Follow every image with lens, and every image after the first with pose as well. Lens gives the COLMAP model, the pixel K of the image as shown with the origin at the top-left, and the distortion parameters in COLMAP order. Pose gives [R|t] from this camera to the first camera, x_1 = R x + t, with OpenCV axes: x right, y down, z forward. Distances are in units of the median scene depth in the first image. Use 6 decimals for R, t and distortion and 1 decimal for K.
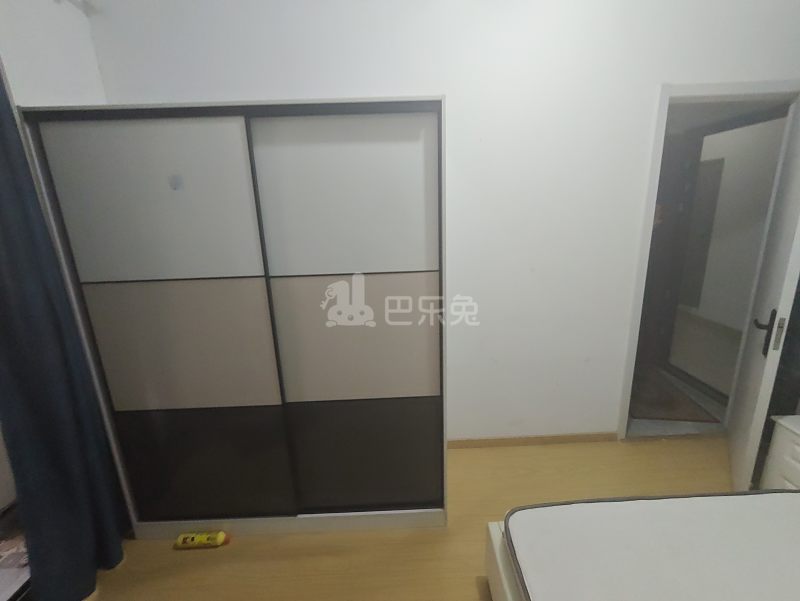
lens RADIAL K [[363.5, 0, 401.3], [0, 363.5, 296.9], [0, 0, 1]] dist [0.001238, 0.000318]
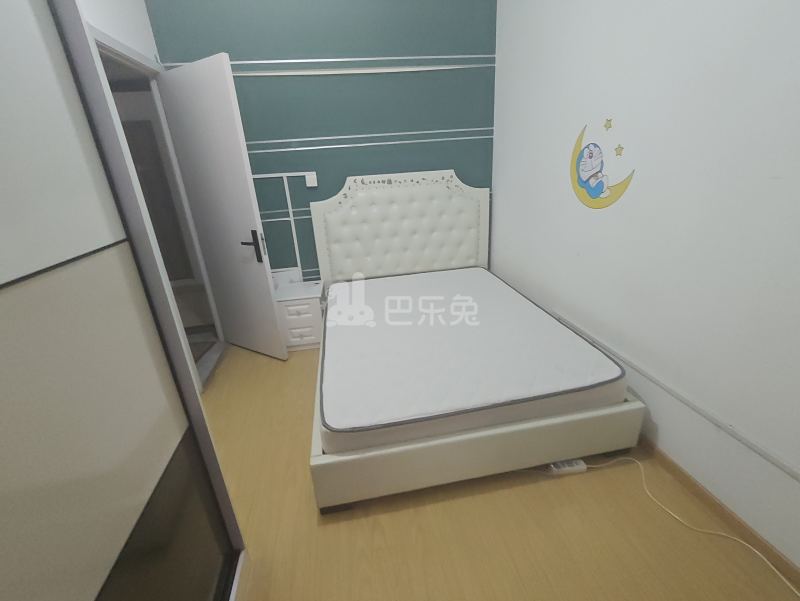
lens RADIAL K [[363.5, 0, 401.3], [0, 363.5, 296.9], [0, 0, 1]] dist [0.001238, 0.000318]
pose [[-0.166650, -0.311607, 0.935483, -0.529219], [0.311302, 0.883597, 0.349781, -0.051954], [-0.935585, 0.349509, -0.050248, 0.582743]]
